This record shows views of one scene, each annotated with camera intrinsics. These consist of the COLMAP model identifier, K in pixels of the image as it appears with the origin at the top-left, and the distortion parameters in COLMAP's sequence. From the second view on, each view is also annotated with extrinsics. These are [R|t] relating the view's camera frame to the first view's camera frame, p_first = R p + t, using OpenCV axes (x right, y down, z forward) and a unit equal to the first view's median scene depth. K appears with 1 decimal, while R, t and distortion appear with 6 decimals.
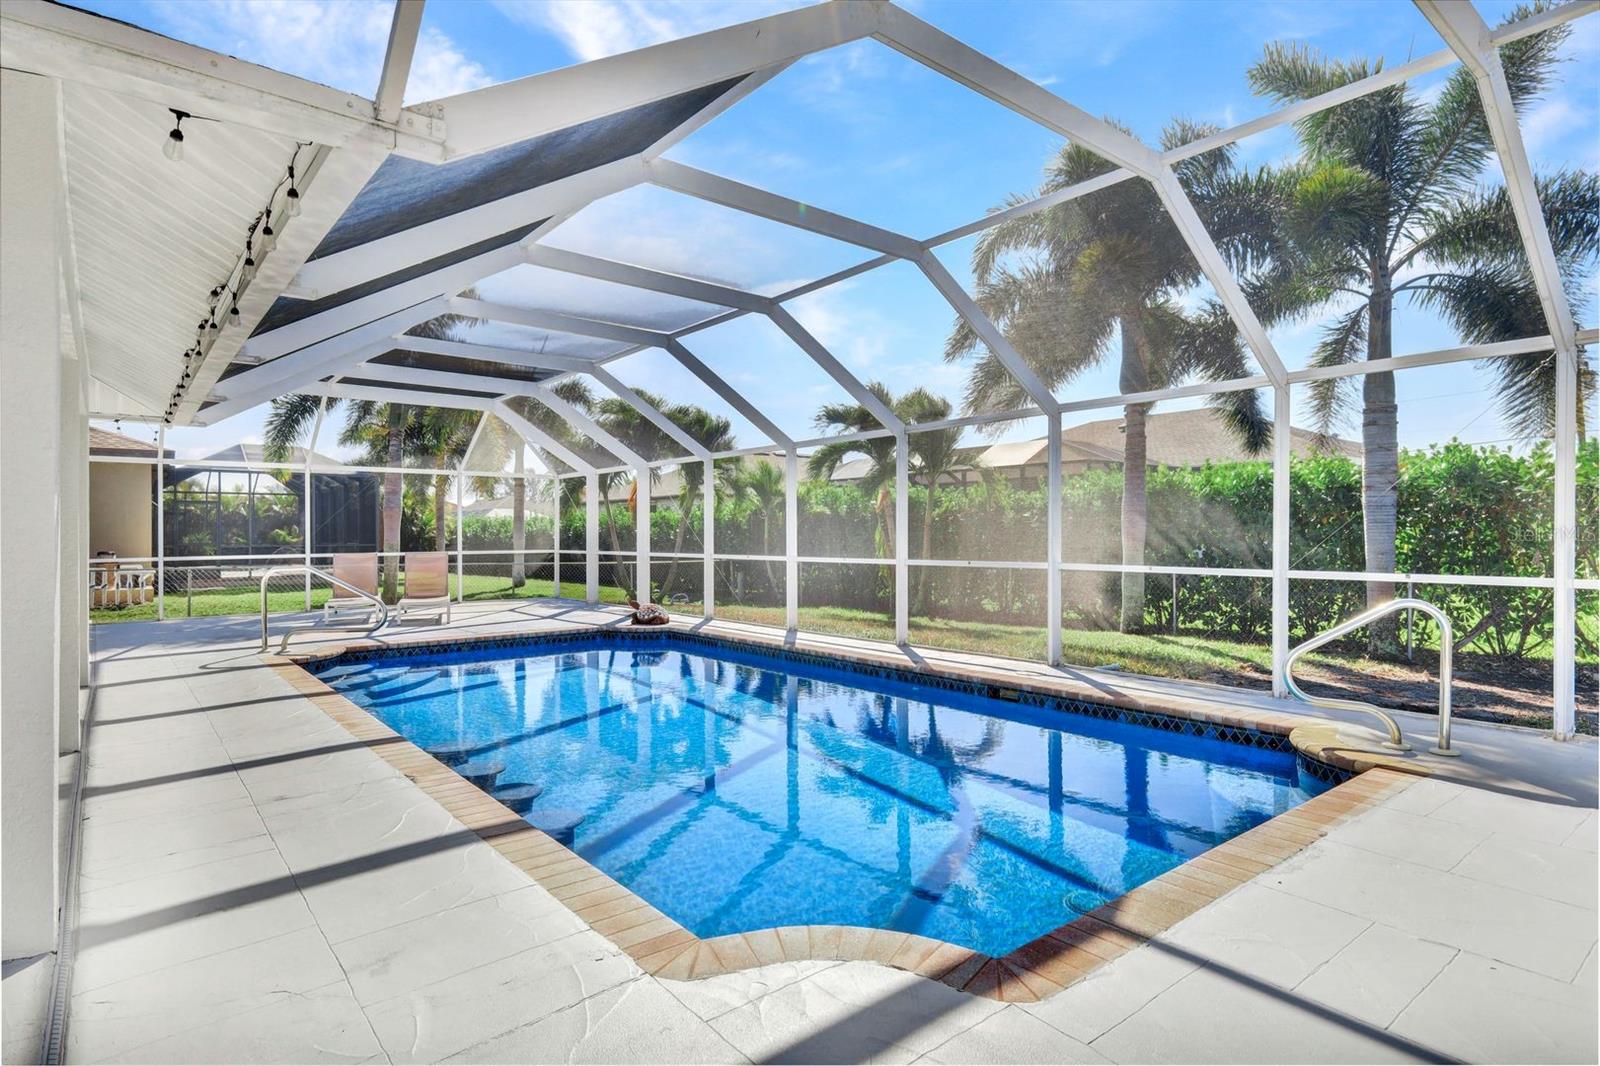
lens RADIAL K [[868.5, 0, 805.6], [0, 868.5, 539.0], [0, 0, 1]] dist [0.004862, 0.000465]
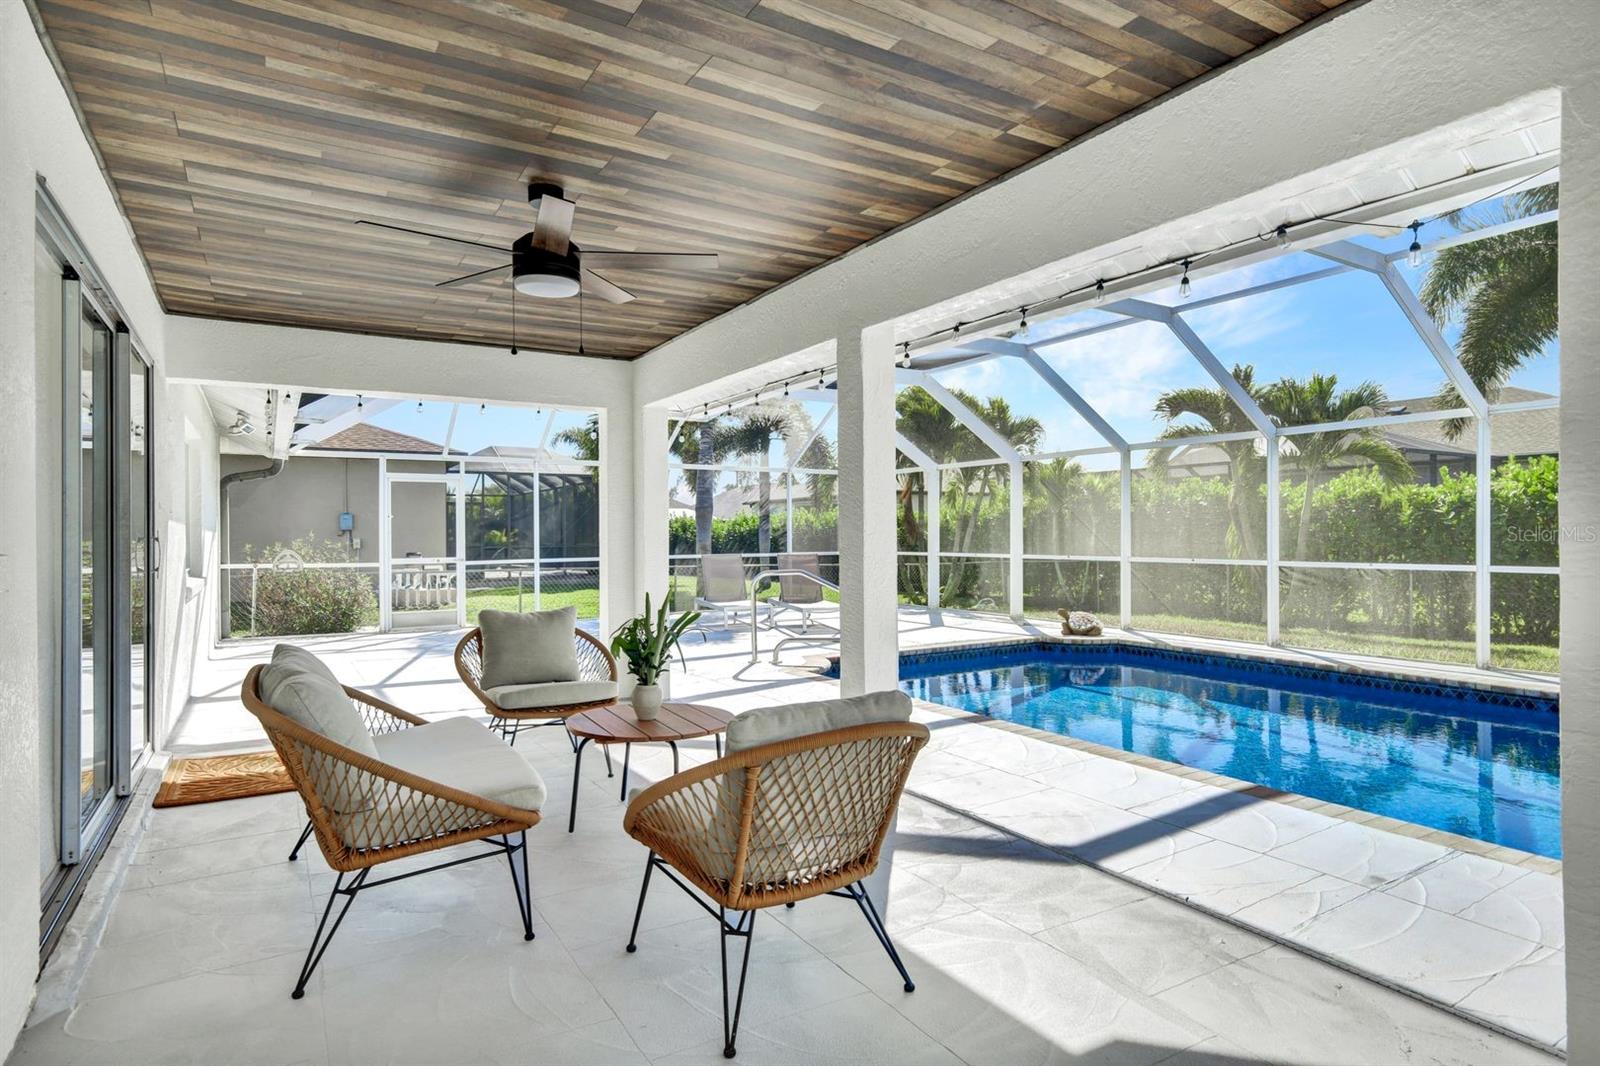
lens RADIAL K [[868.5, 0, 805.6], [0, 868.5, 539.0], [0, 0, 1]] dist [0.004862, 0.000465]
pose [[0.988010, -0.005585, -0.154291, -0.323967], [0.006160, 0.999976, 0.003249, -0.007152], [0.154269, -0.004160, 0.988020, 0.060166]]
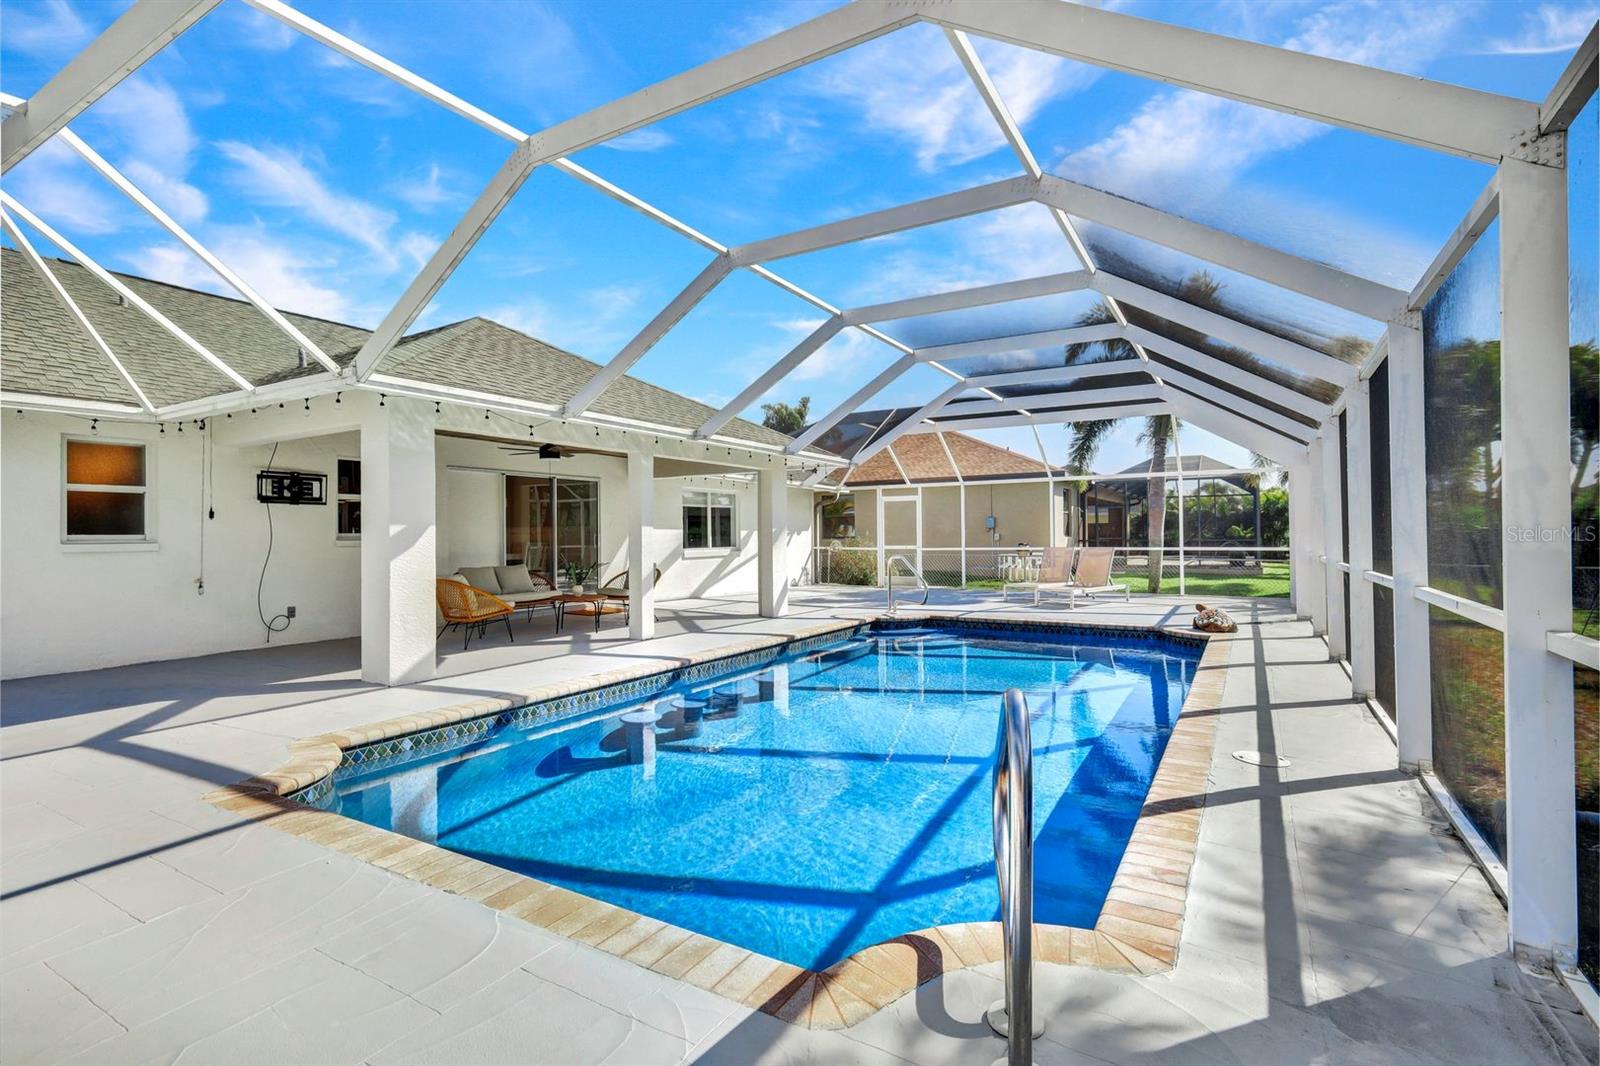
lens RADIAL K [[747.4, 0, 808.5], [0, 747.4, 531.9], [0, 0, 1]] dist [0.014152, 0.000207]
pose [[0.331243, -0.004250, -0.943536, 0.444415], [0.005825, 0.999980, -0.002459, -0.008843], [0.943528, -0.004682, 0.331261, 0.331610]]
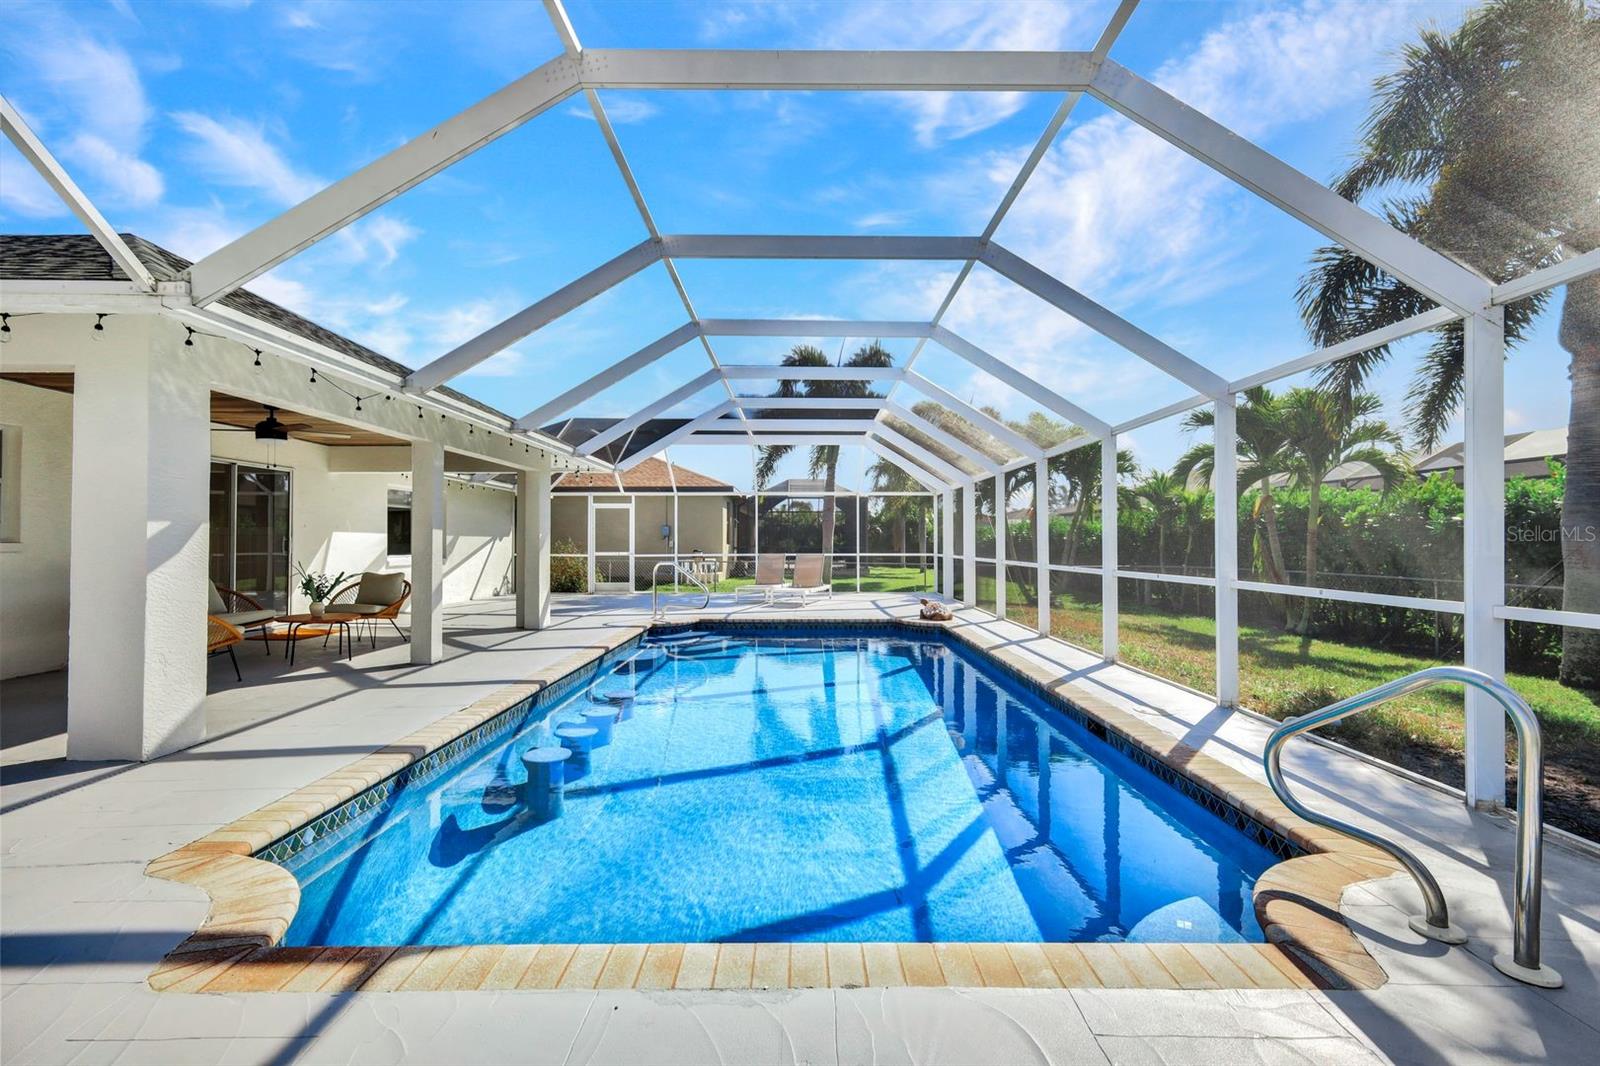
lens RADIAL K [[694.0, 0, 800.0], [0, 694.0, 533.0], [0, 0, 1]] dist [0.012381, -0.000459]
pose [[0.765480, -0.004768, -0.643442, 0.289455], [-0.003500, 0.999927, -0.011573, -0.008333], [0.643450, 0.011111, 0.765407, 0.162854]]
